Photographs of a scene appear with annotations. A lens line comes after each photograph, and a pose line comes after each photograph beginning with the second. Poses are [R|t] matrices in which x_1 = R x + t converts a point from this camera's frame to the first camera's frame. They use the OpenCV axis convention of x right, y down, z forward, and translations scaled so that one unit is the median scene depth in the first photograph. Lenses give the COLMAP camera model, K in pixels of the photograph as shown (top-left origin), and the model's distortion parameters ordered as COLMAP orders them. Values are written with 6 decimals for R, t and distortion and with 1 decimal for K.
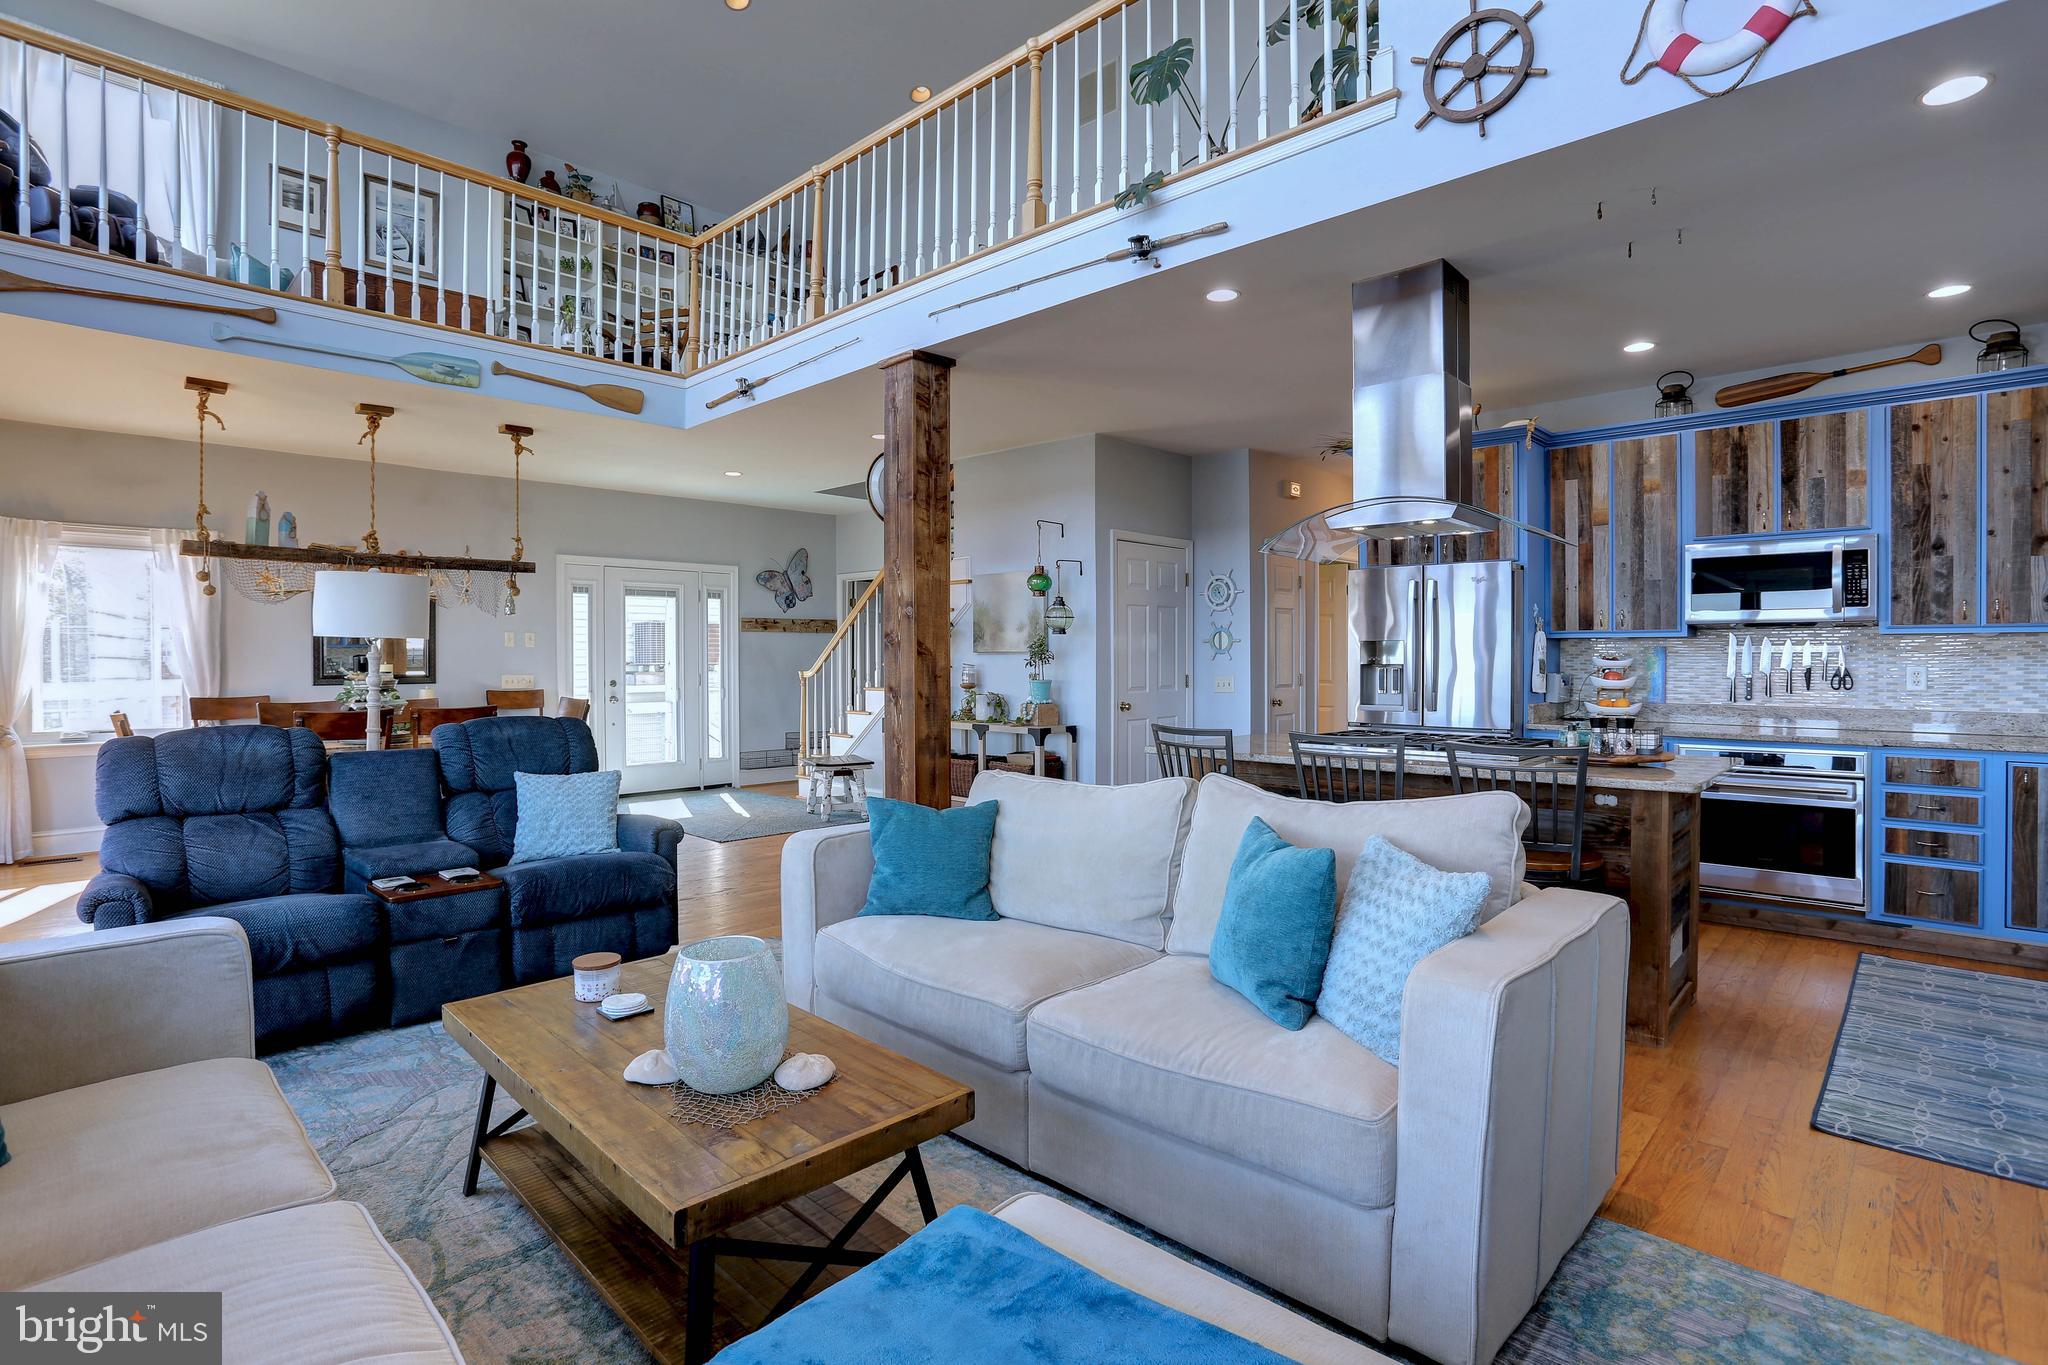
lens RADIAL K [[997.8, 0, 986.0], [0, 997.8, 657.9], [0, 0, 1]] dist [-0.050028, 0.011204]
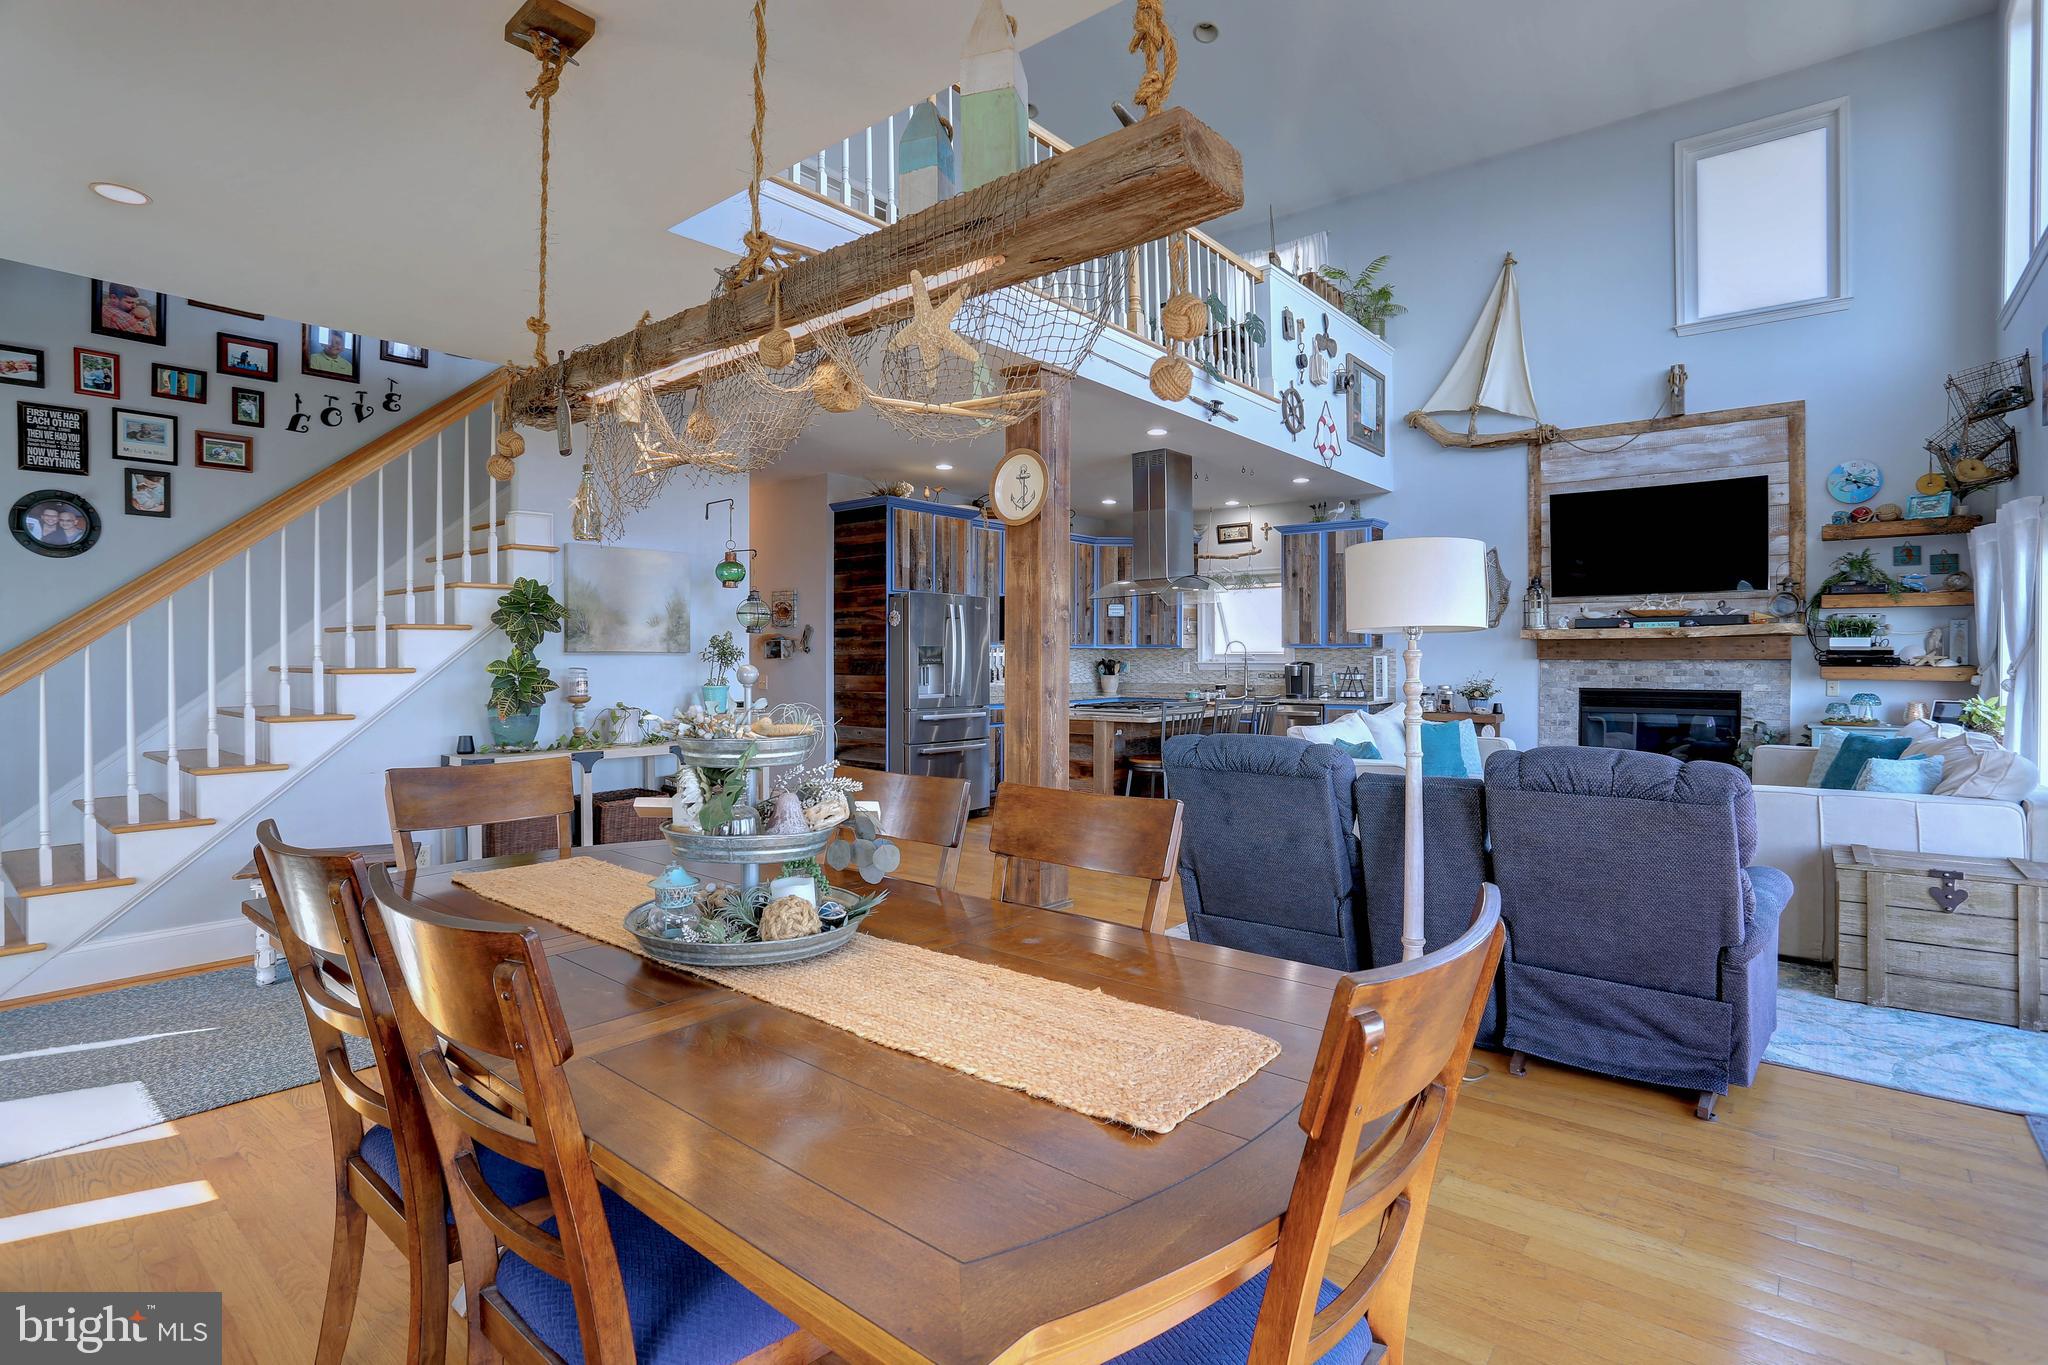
lens RADIAL K [[997.8, 0, 1024.5], [0, 997.8, 674.8], [0, 0, 1]] dist [-0.050028, 0.011204]
pose [[-0.076282, -0.013123, 0.997000, -0.985652], [0.001691, 0.999910, 0.013291, 0.002998], [-0.997085, 0.002700, -0.076253, 0.972143]]
